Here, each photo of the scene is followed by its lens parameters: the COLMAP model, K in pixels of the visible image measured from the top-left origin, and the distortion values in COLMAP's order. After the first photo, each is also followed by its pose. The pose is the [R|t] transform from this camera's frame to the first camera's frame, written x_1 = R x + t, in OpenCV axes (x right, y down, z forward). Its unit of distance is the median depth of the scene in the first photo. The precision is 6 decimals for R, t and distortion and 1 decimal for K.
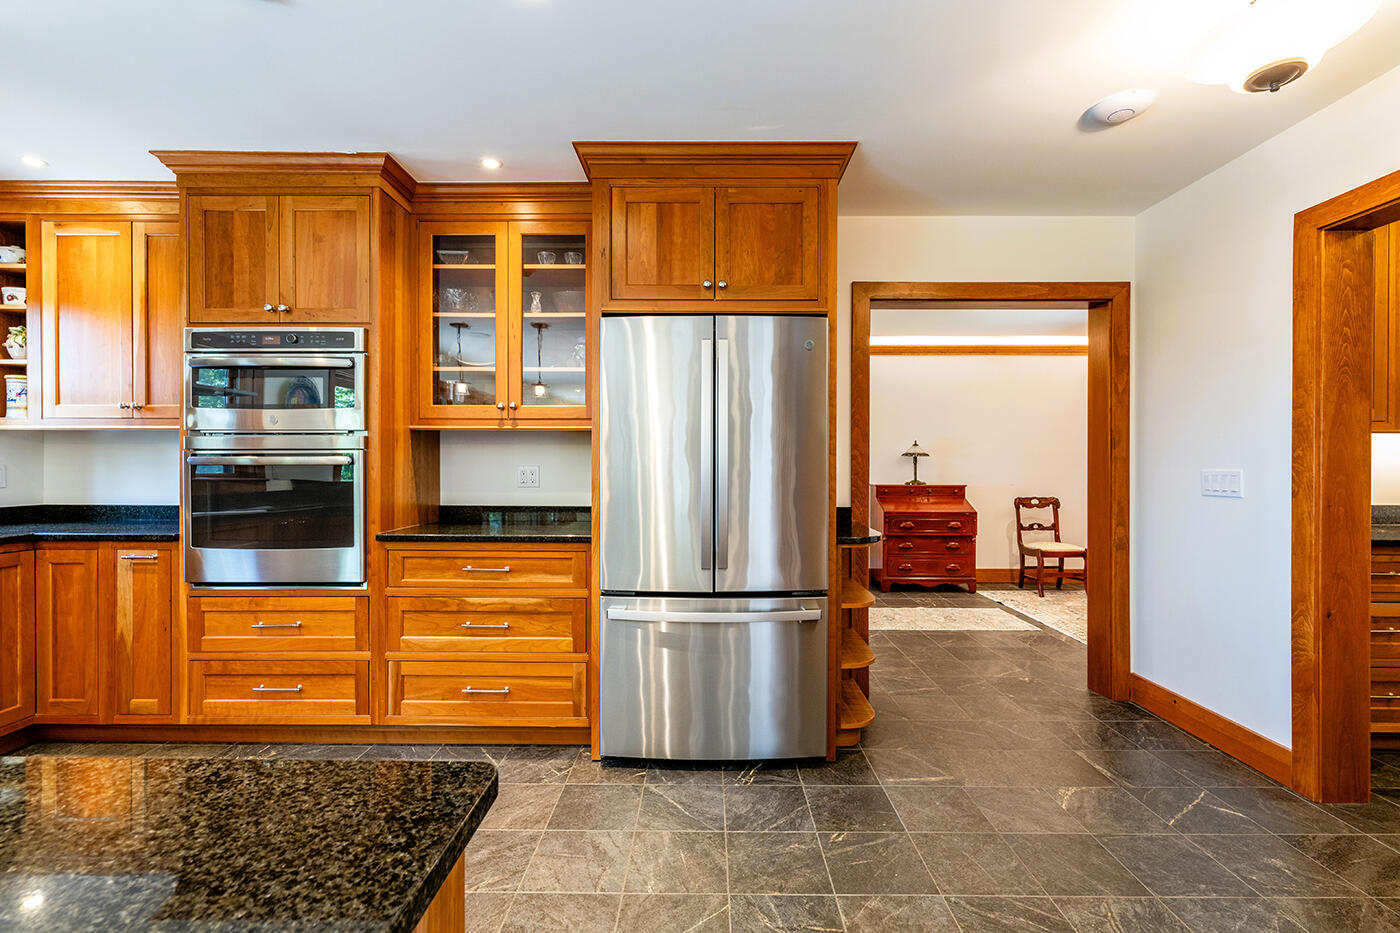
lens RADIAL K [[595.5, 0, 684.8], [0, 595.5, 464.0], [0, 0, 1]] dist [0.000810, 0.000055]
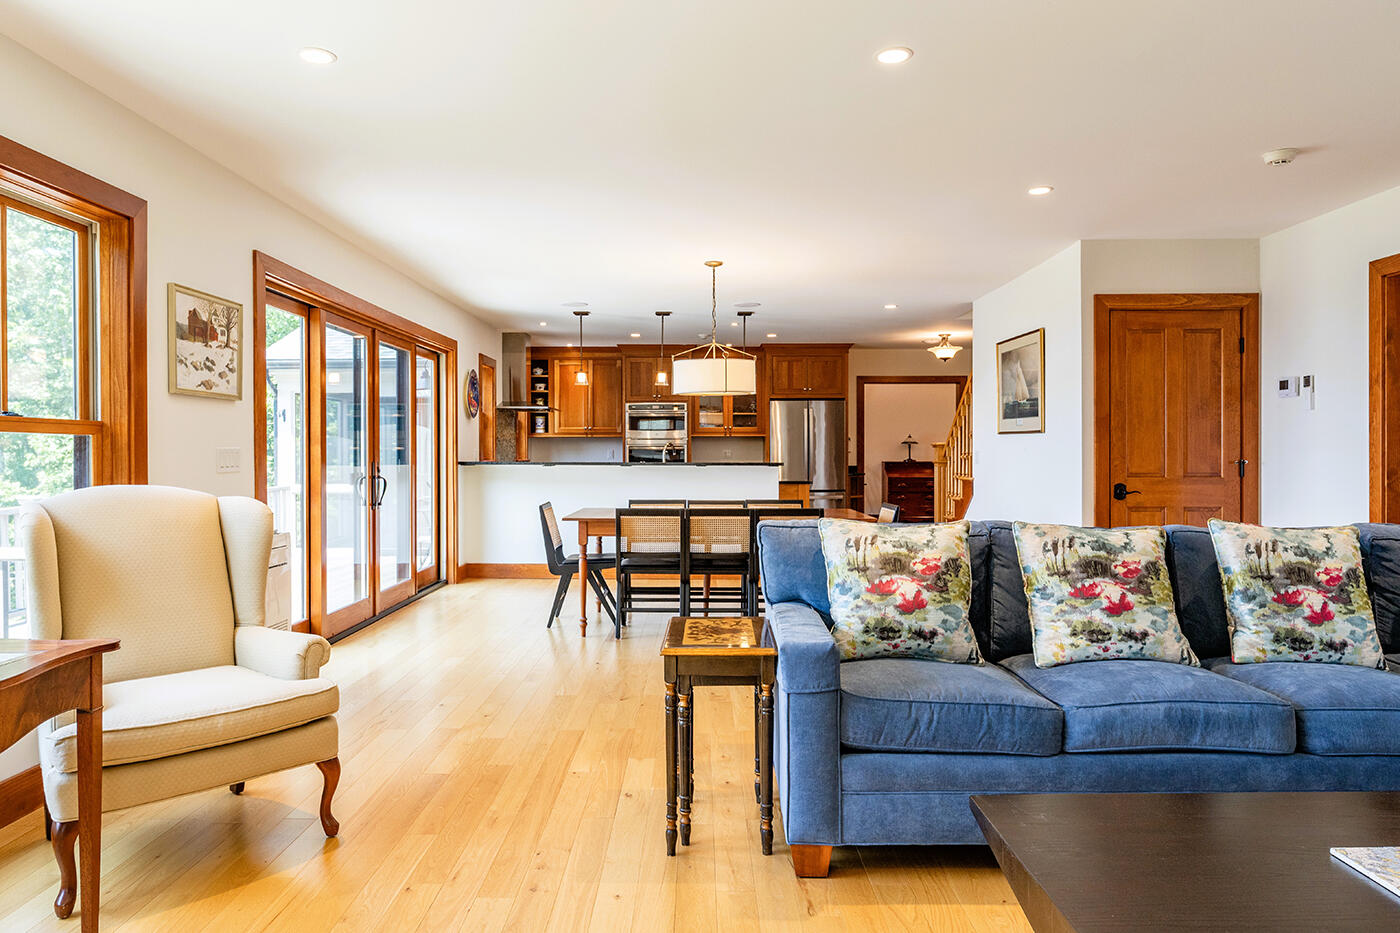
lens RADIAL K [[870.0, 0, 674.1], [0, 870.0, 464.8], [0, 0, 1]] dist [-0.003204, -0.000460]
pose [[0.999956, -0.005136, 0.007848, -0.598434], [0.005011, 0.999861, 0.015891, 0.007053], [-0.007929, -0.015851, 0.999843, -3.074228]]
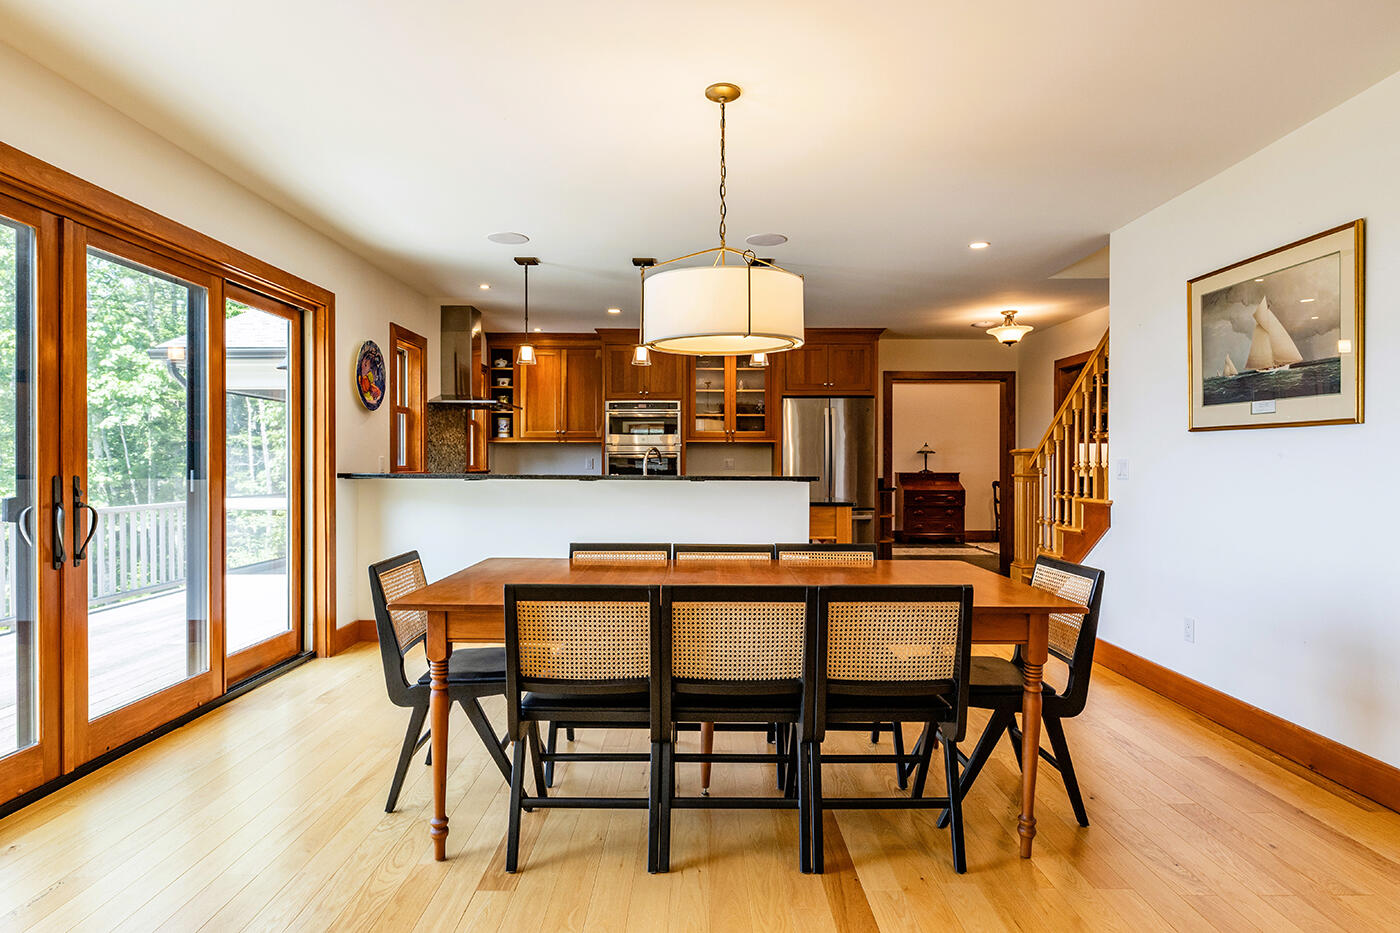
lens RADIAL K [[767.0, 0, 674.3], [0, 767.0, 464.2], [0, 0, 1]] dist [-0.000172, 0.000026]
pose [[0.999965, -0.002040, 0.008150, -0.554377], [0.002011, 0.999992, 0.003521, 0.013738], [-0.008157, -0.003505, 0.999961, -1.954308]]
